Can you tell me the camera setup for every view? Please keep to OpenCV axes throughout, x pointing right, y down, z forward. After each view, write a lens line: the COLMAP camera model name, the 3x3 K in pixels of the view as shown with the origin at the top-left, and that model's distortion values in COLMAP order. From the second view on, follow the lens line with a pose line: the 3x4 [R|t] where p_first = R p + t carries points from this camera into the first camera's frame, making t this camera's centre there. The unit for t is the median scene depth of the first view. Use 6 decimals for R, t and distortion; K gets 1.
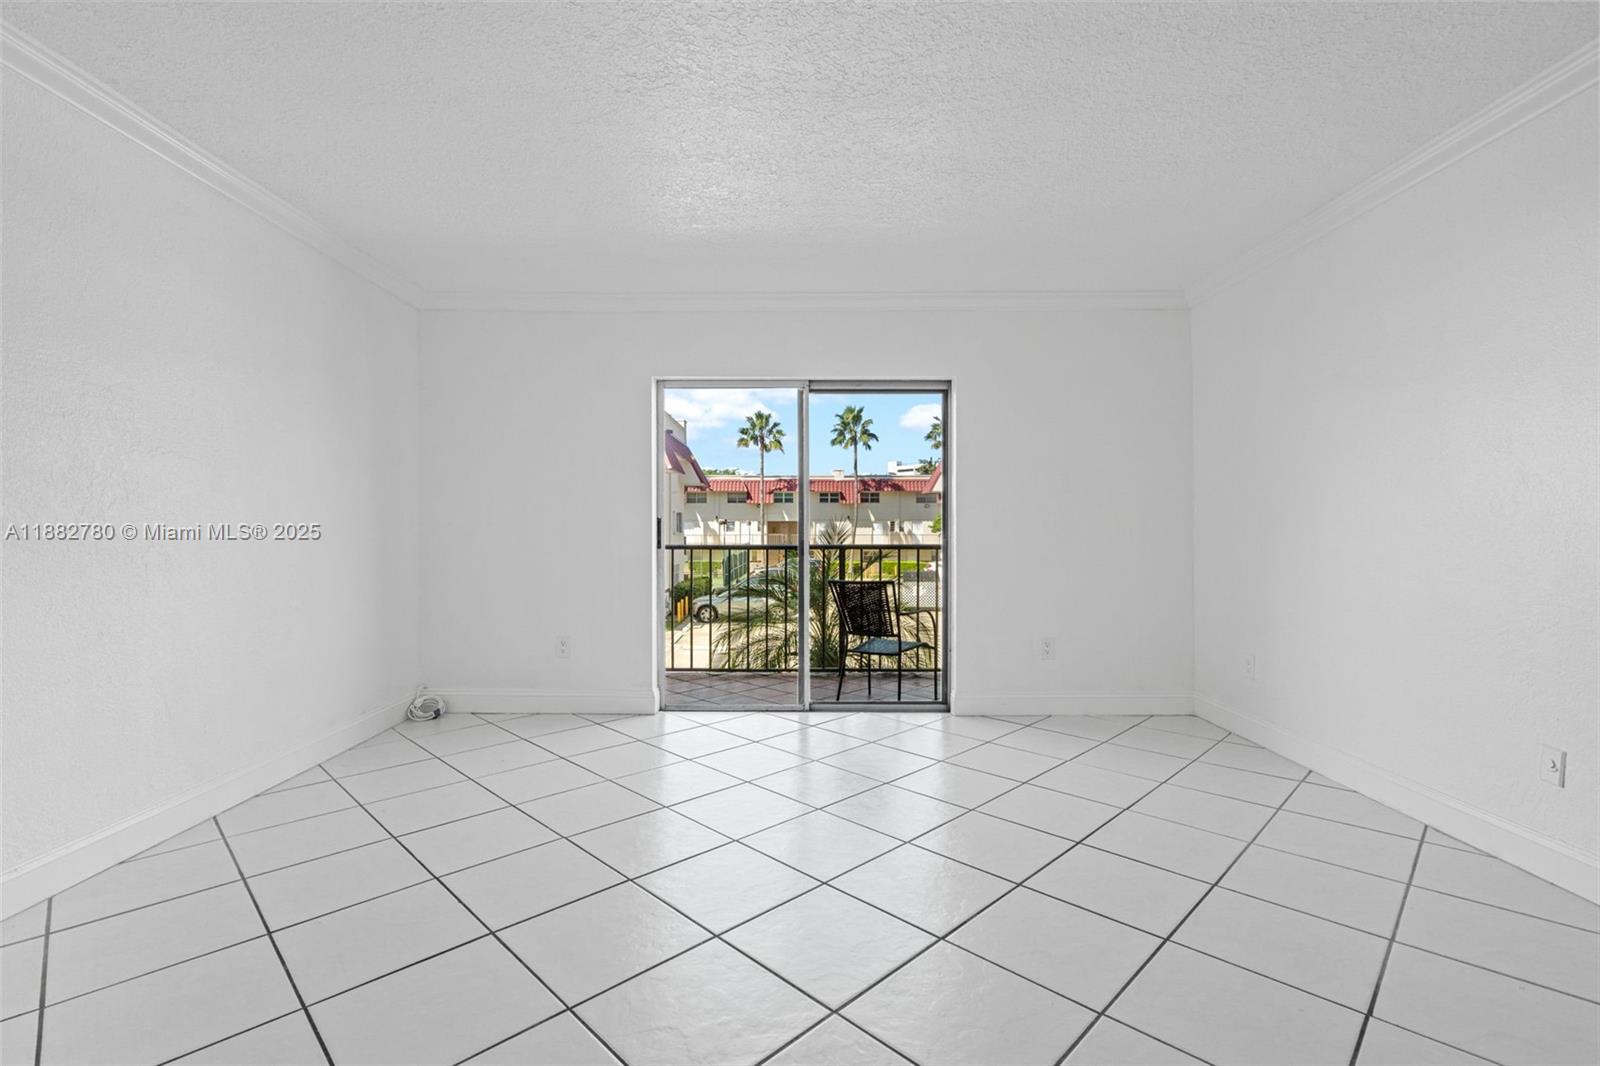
lens RADIAL K [[718.2, 0, 796.1], [0, 718.2, 514.1], [0, 0, 1]] dist [-0.000977, -0.000084]
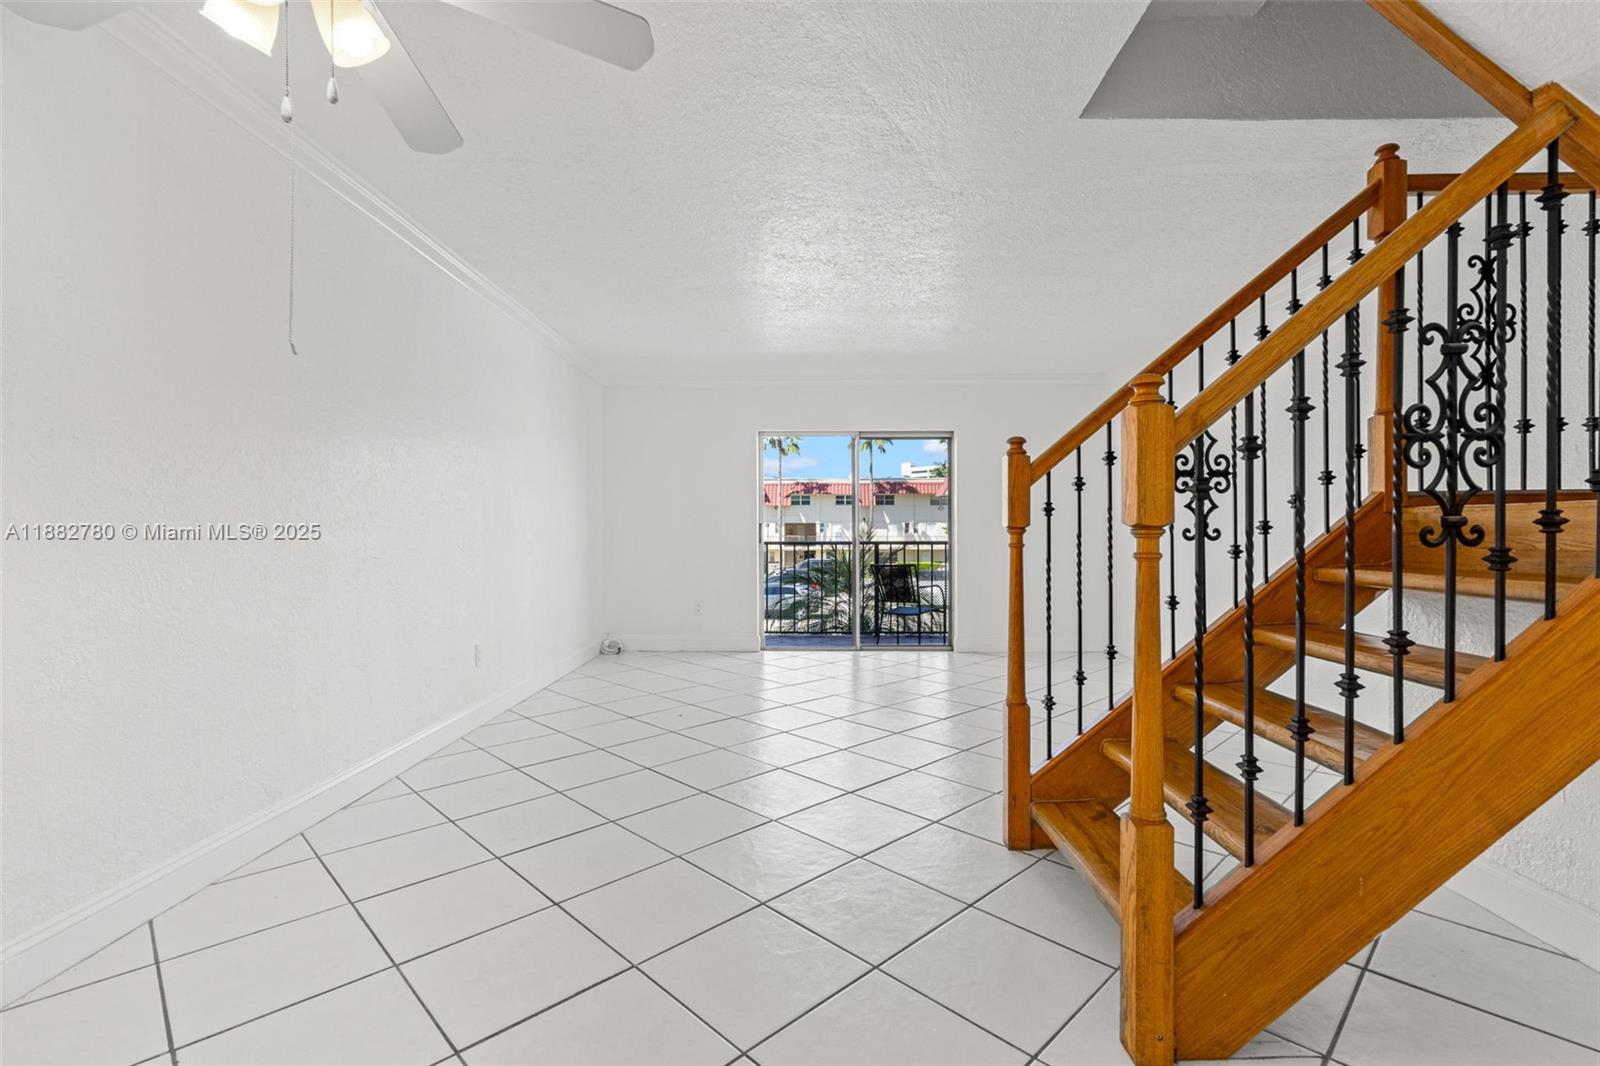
lens RADIAL K [[724.6, 0, 800.0], [0, 724.6, 533.0], [0, 0, 1]] dist [-0.000490, -0.000241]
pose [[0.999921, -0.004548, -0.011756, -0.076598], [0.004823, 0.999712, 0.023489, -0.006759], [0.011646, -0.023544, 0.999655, -0.450031]]
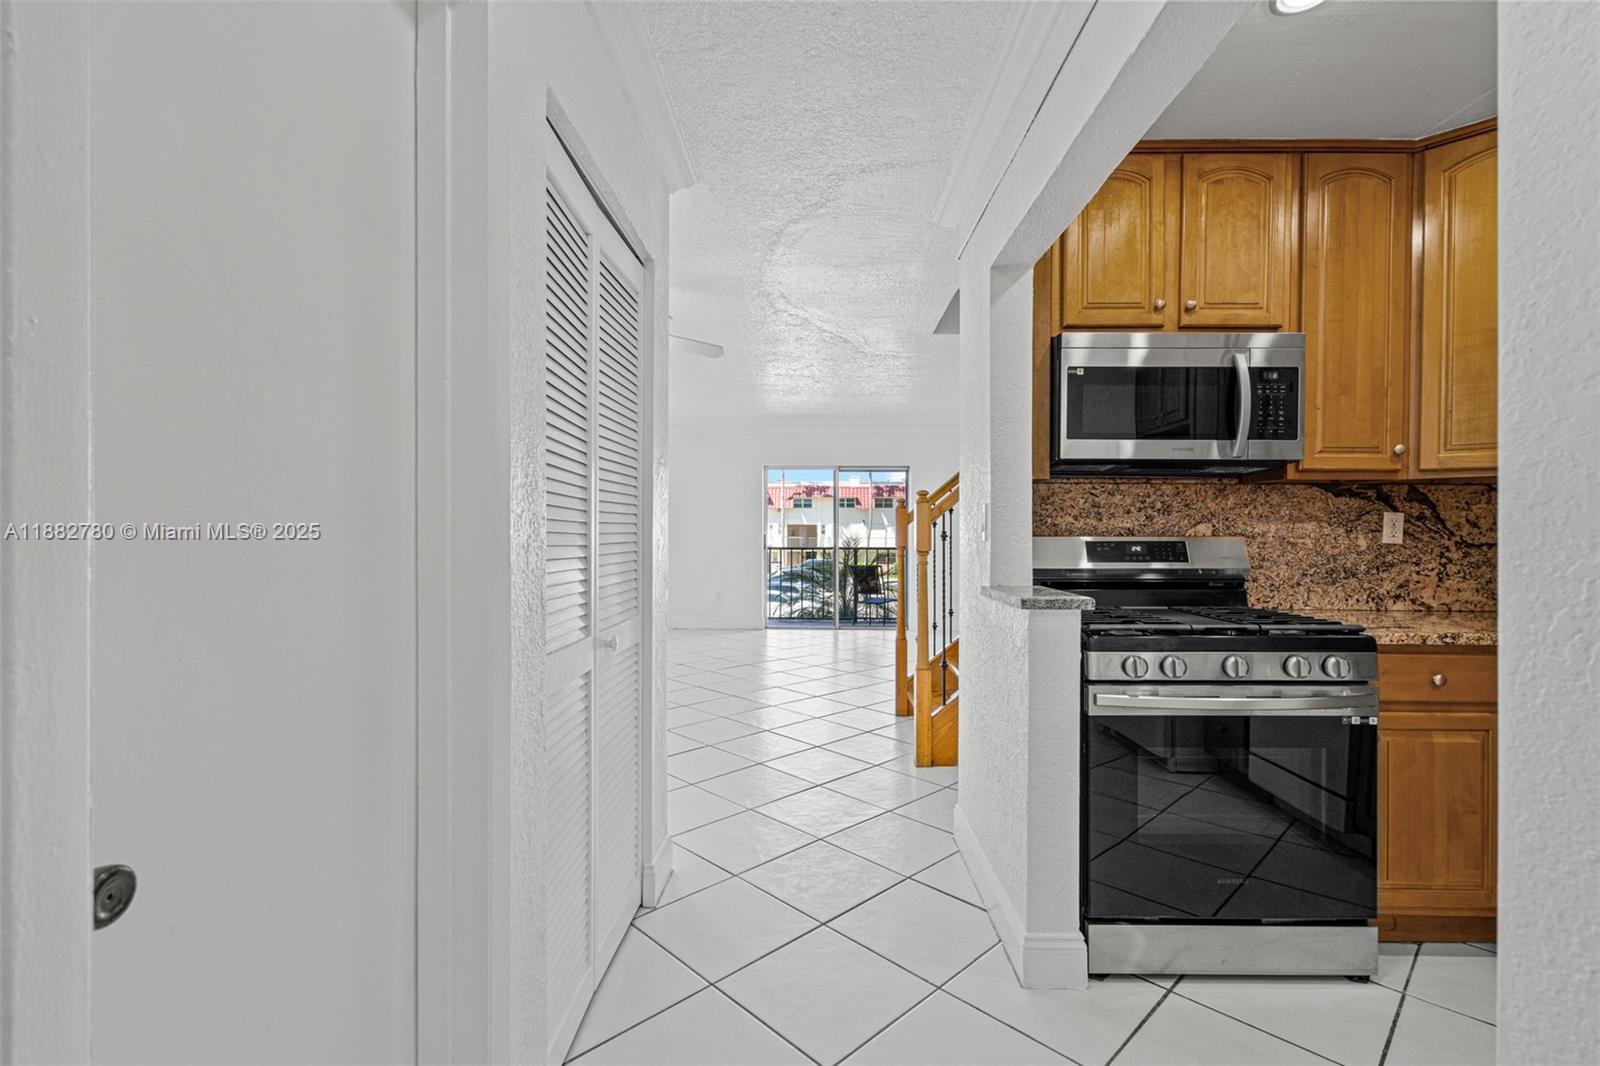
lens RADIAL K [[724.6, 0, 800.0], [0, 724.6, 533.0], [0, 0, 1]] dist [-0.000490, -0.000241]
pose [[0.999870, -0.001979, -0.016011, -0.050134], [0.002349, 0.999729, 0.023158, -0.037872], [0.015961, -0.023192, 0.999604, -0.887473]]
